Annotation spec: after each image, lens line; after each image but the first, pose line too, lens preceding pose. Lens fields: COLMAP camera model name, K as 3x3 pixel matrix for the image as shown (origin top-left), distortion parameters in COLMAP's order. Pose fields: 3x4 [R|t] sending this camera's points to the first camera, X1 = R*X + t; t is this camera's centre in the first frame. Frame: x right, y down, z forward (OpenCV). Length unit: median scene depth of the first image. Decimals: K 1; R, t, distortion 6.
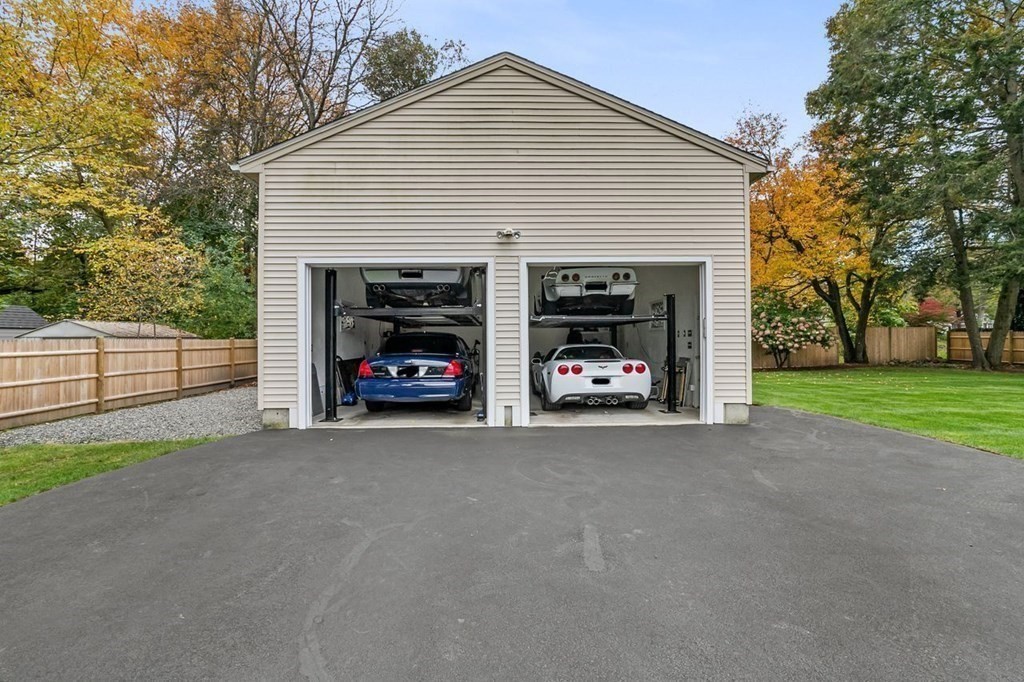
lens RADIAL K [[469.8, 0, 512.0], [0, 469.8, 341.0], [0, 0, 1]] dist [-0.000235, -0.000021]
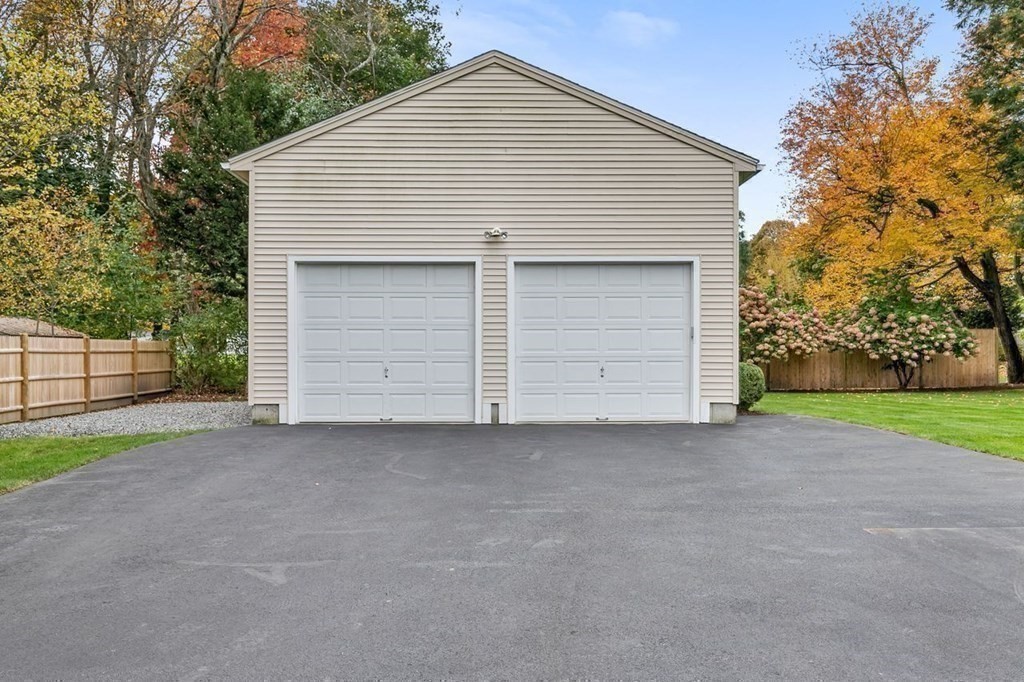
lens RADIAL K [[469.8, 0, 512.0], [0, 469.8, 341.0], [0, 0, 1]] dist [-0.000235, -0.000021]
pose [[0.999615, 0.005448, 0.027202, -0.016959], [-0.005549, 0.999978, 0.003650, -0.010674], [-0.027181, -0.003799, 0.999623, 0.315025]]
